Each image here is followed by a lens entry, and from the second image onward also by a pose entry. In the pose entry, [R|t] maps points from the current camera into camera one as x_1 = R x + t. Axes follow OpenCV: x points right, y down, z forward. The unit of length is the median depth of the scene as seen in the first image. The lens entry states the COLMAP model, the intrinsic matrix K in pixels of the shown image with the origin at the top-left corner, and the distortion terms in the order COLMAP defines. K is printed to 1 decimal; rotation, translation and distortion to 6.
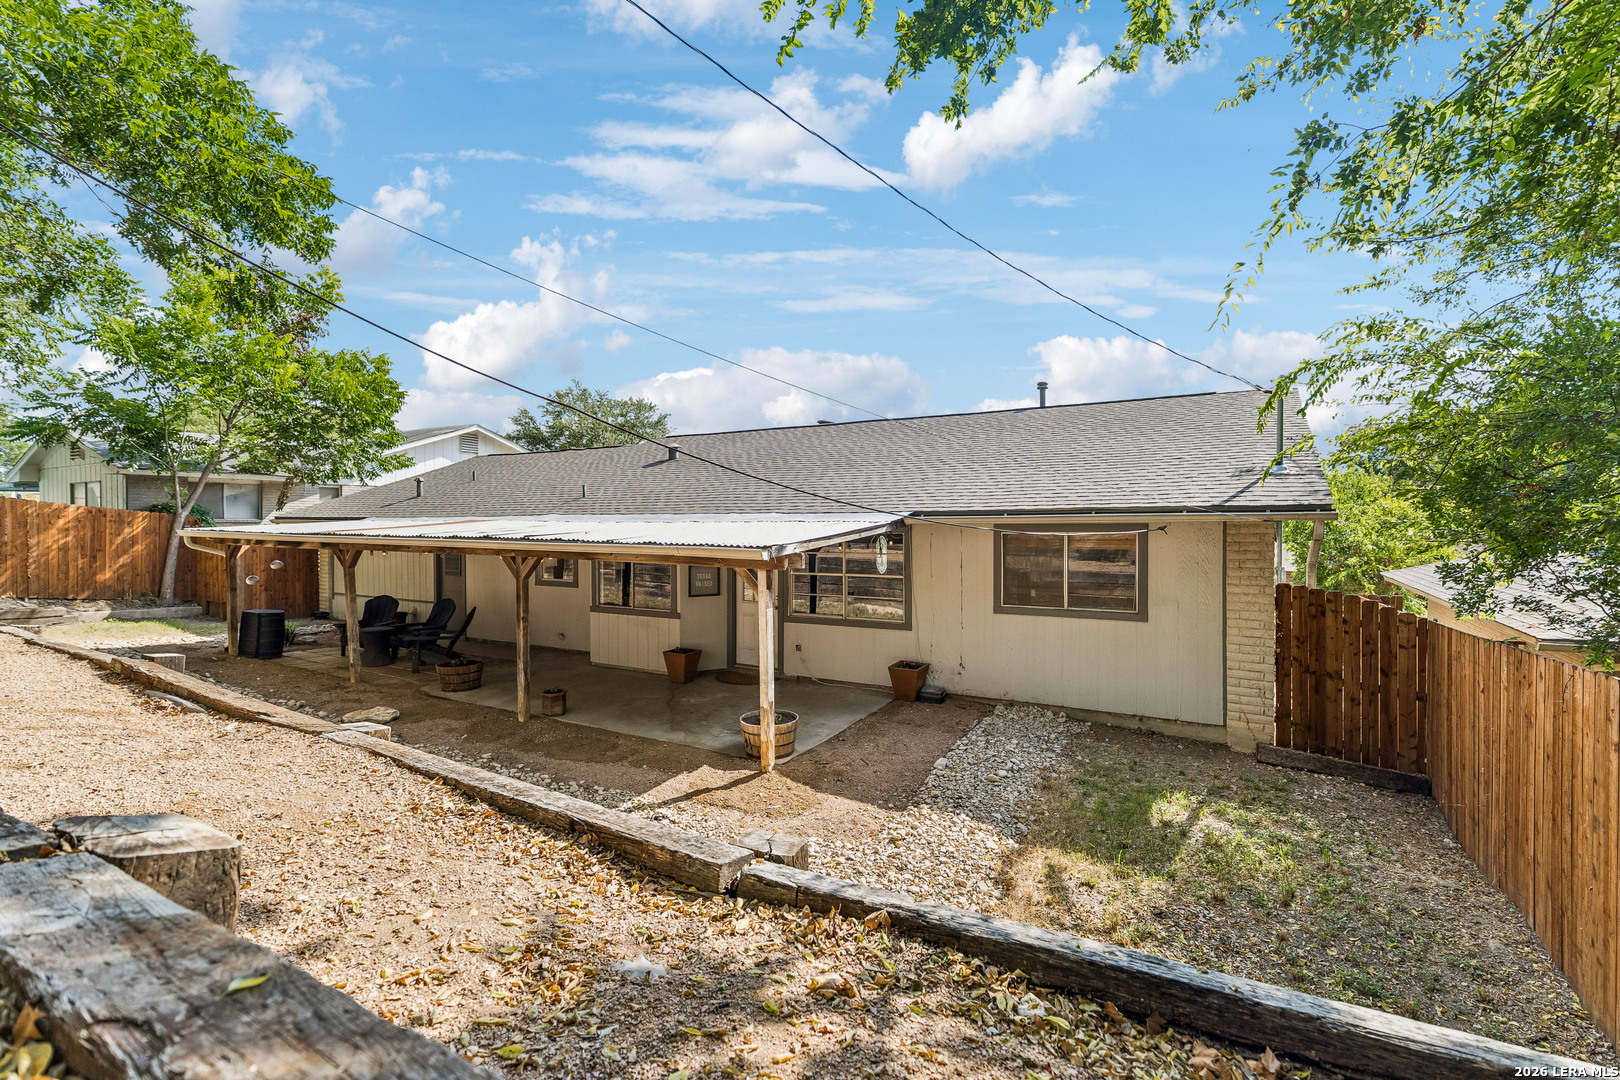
lens RADIAL K [[745.3, 0, 820.3], [0, 745.3, 532.4], [0, 0, 1]] dist [0.001345, -0.000048]
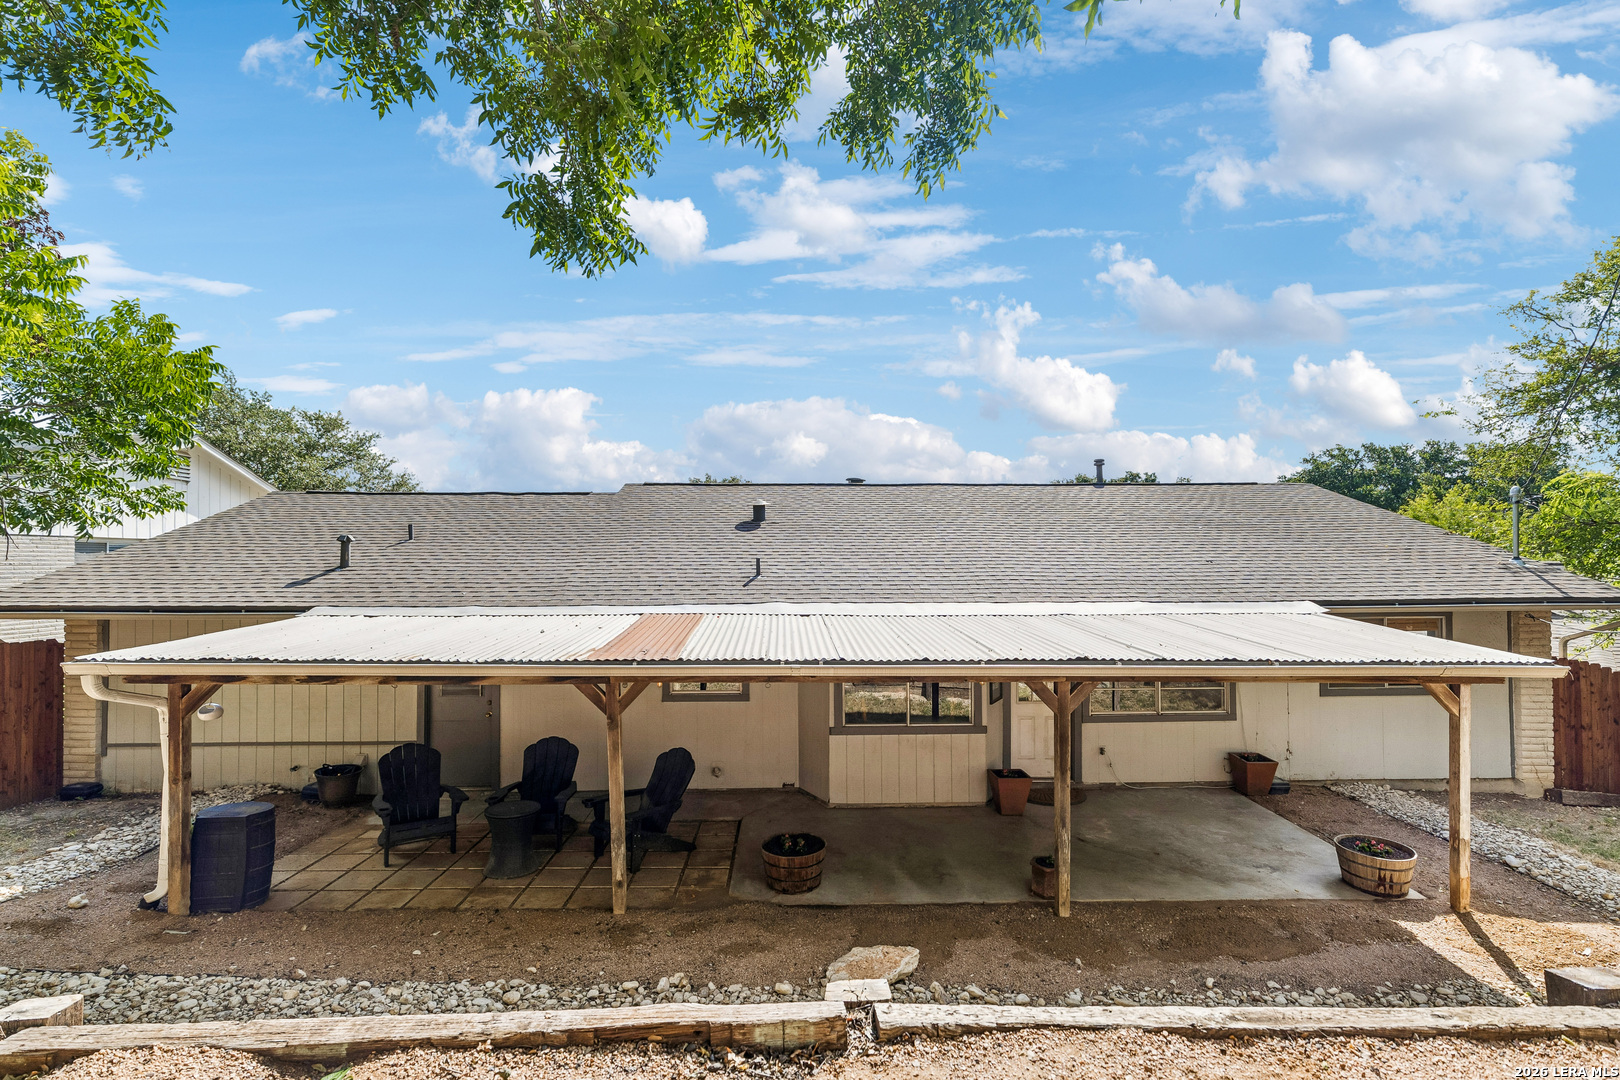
lens RADIAL K [[760.3, 0, 810.0], [0, 760.3, 540.0], [0, 0, 1]] dist [0.002437, 0.000021]
pose [[0.848242, 0.016554, 0.529350, -0.899510], [0.008172, 0.998983, -0.044334, -0.064750], [-0.529546, 0.041932, 0.847244, 0.459160]]
